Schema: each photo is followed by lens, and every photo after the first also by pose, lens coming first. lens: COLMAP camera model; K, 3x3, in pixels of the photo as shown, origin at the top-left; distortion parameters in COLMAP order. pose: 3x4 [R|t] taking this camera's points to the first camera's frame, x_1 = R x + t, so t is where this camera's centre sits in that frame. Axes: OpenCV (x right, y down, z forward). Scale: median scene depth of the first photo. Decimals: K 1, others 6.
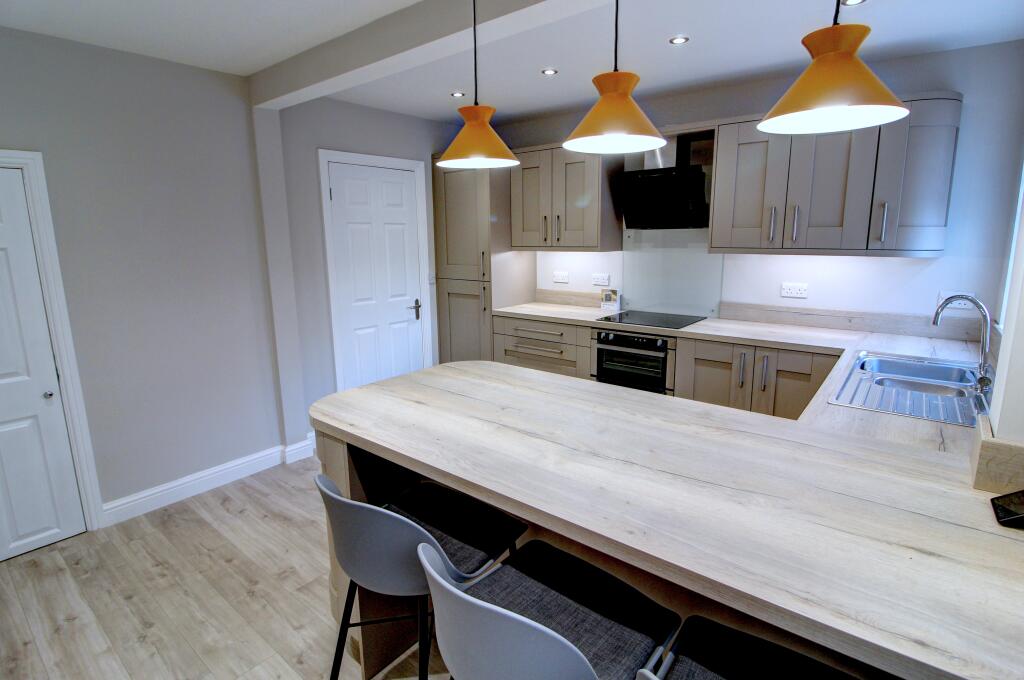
lens RADIAL K [[492.4, 0, 531.0], [0, 492.4, 327.2], [0, 0, 1]] dist [-0.009859, -0.003040]
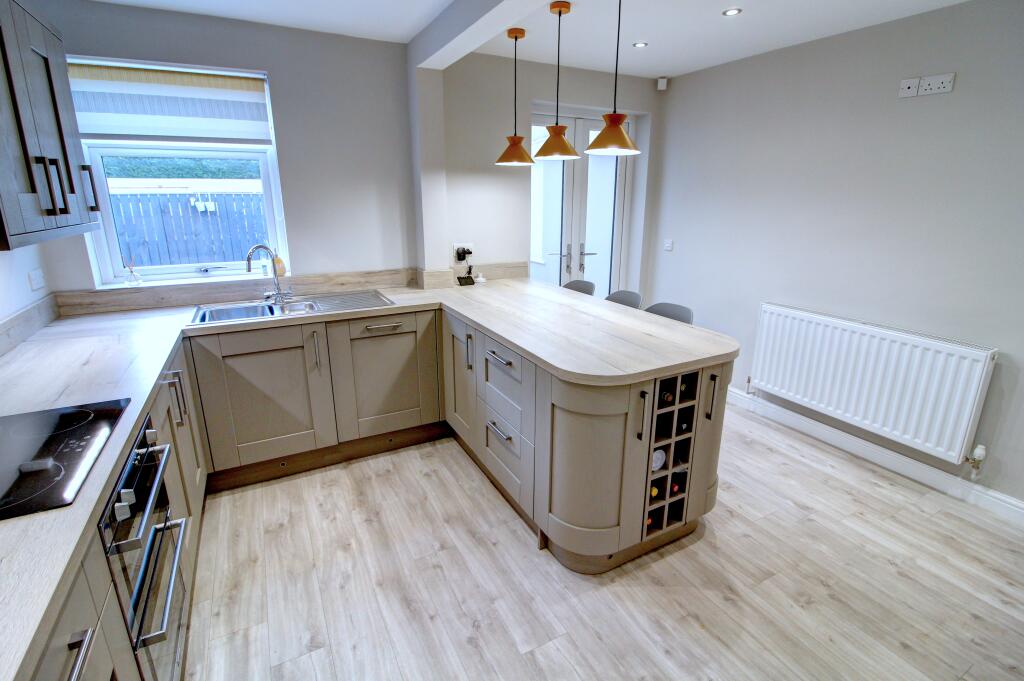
lens RADIAL K [[492.4, 0, 521.7], [0, 492.4, 339.1], [0, 0, 1]] dist [-0.009859, -0.003040]
pose [[-0.906912, -0.104575, 0.408135, -0.413848], [0.085538, 0.902831, 0.421402, -0.371751], [-0.412545, 0.417086, -0.809843, 2.002255]]
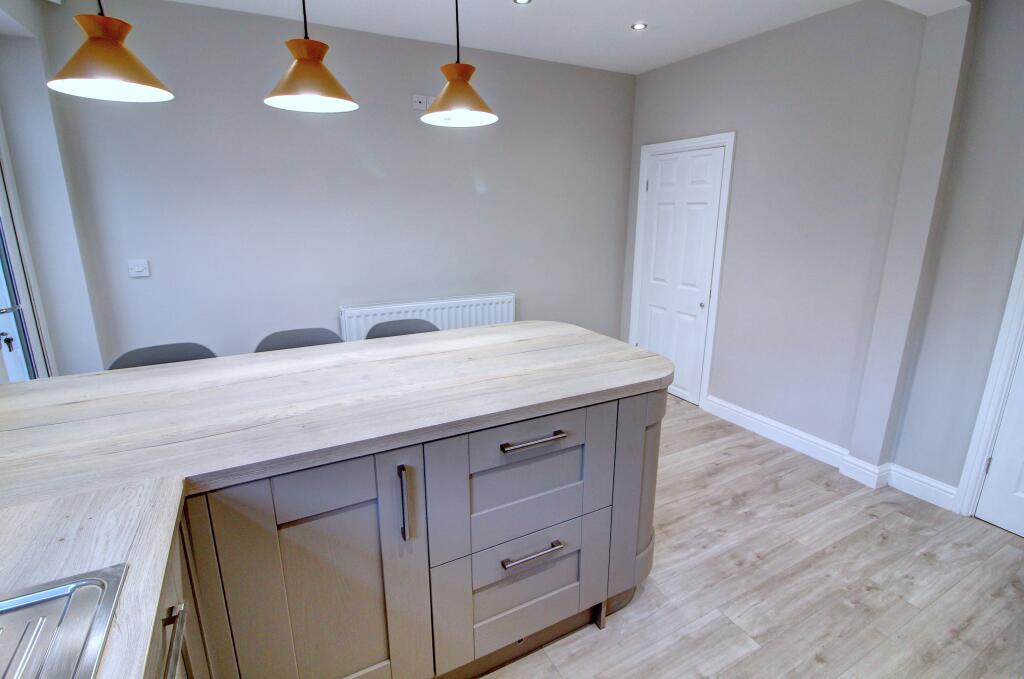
lens RADIAL K [[492.4, 0, 509.6], [0, 492.4, 341.8], [0, 0, 1]] dist [-0.009859, -0.003040]
pose [[-0.412673, 0.246048, -0.877019, 0.717579], [-0.161147, 0.927918, 0.336154, -0.202727], [0.896511, 0.280050, -0.343277, 1.256340]]
